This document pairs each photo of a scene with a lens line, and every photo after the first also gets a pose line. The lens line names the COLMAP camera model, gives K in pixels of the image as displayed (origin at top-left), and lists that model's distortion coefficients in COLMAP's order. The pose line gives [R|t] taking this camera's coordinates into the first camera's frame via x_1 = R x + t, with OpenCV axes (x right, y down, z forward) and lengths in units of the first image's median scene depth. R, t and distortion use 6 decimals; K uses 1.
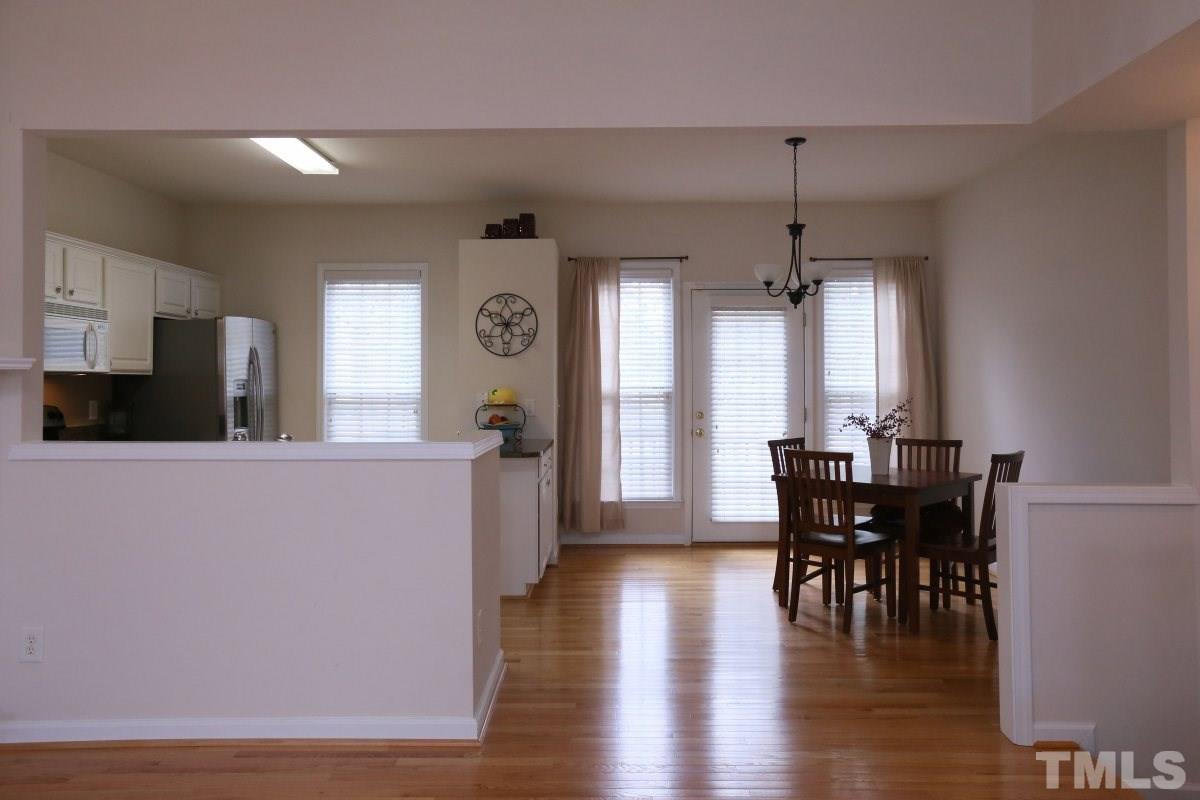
lens RADIAL K [[836.4, 0, 599.2], [0, 836.4, 372.6], [0, 0, 1]] dist [-0.001644, 0.018020]
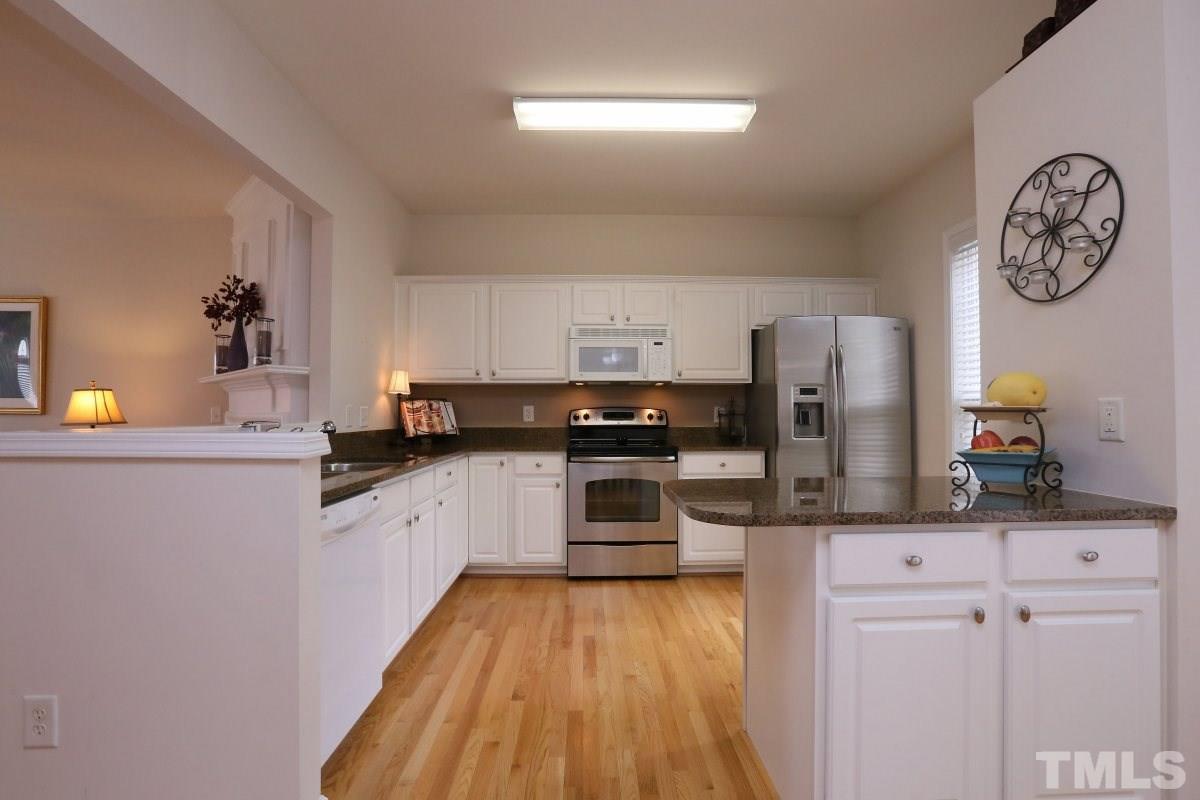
lens RADIAL K [[548.4, 0, 607.0], [0, 548.4, 400.6], [0, 0, 1]] dist [-0.023846, 0.002428]
pose [[0.041982, -0.018735, -0.998943, 0.156958], [0.011016, 0.999772, -0.018287, 0.034169], [0.999058, -0.010237, 0.042179, 0.732141]]
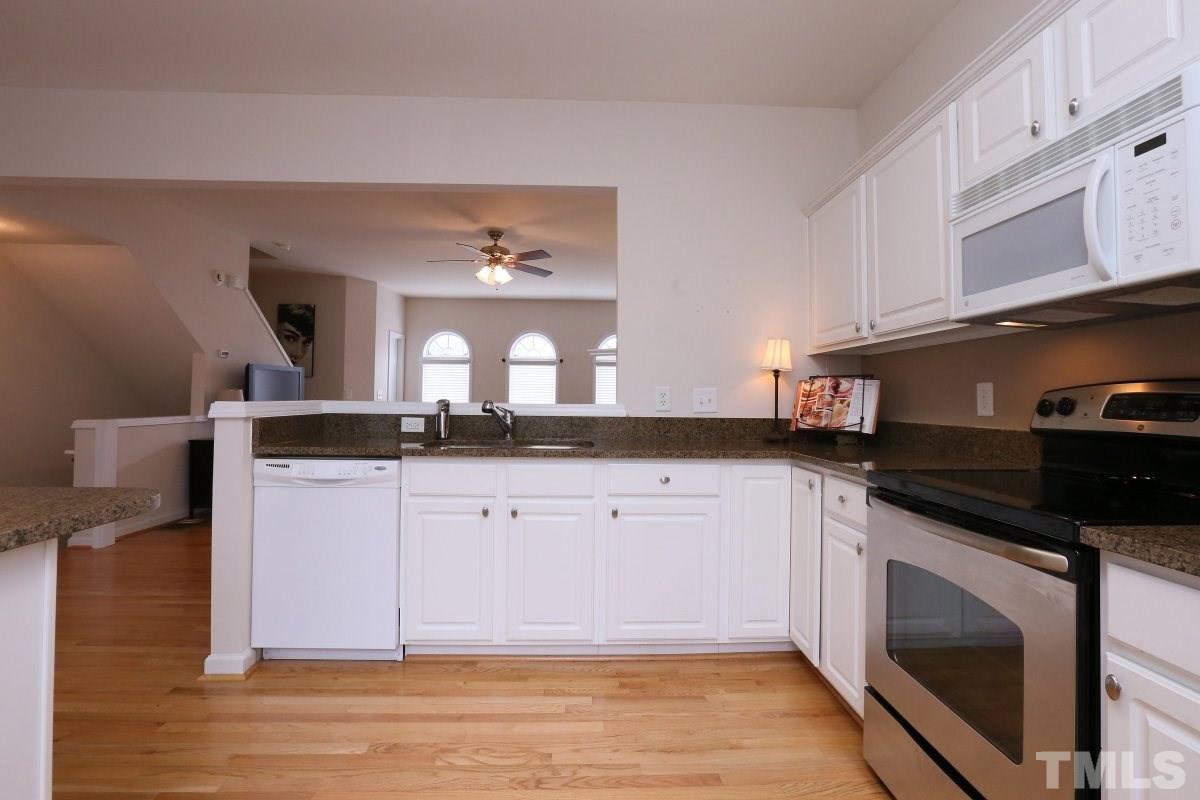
lens RADIAL K [[585.1, 0, 616.4], [0, 585.1, 385.2], [0, 0, 1]] dist [-0.037006, 0.008983]
pose [[-0.998275, -0.009409, -0.057953, -0.302683], [-0.007468, 0.999407, -0.033621, 0.041835], [0.058235, -0.033130, -0.997753, 0.992883]]
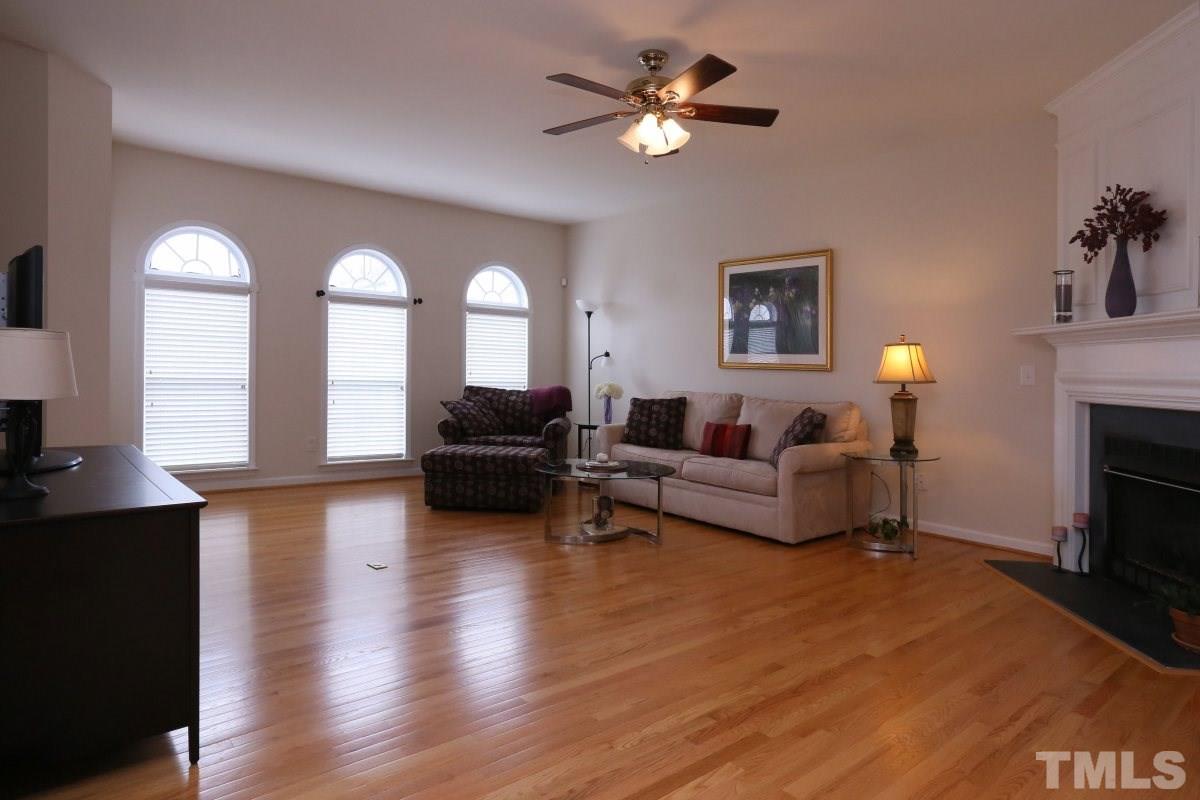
lens RADIAL K [[700.9, 0, 590.8], [0, 700.9, 380.9], [0, 0, 1]] dist [-0.021387, 0.009283]
pose [[-0.745956, -0.002759, -0.665990, 0.234291], [-0.012369, 0.999876, 0.009712, 0.038640], [0.665881, 0.015483, -0.745898, 0.499395]]
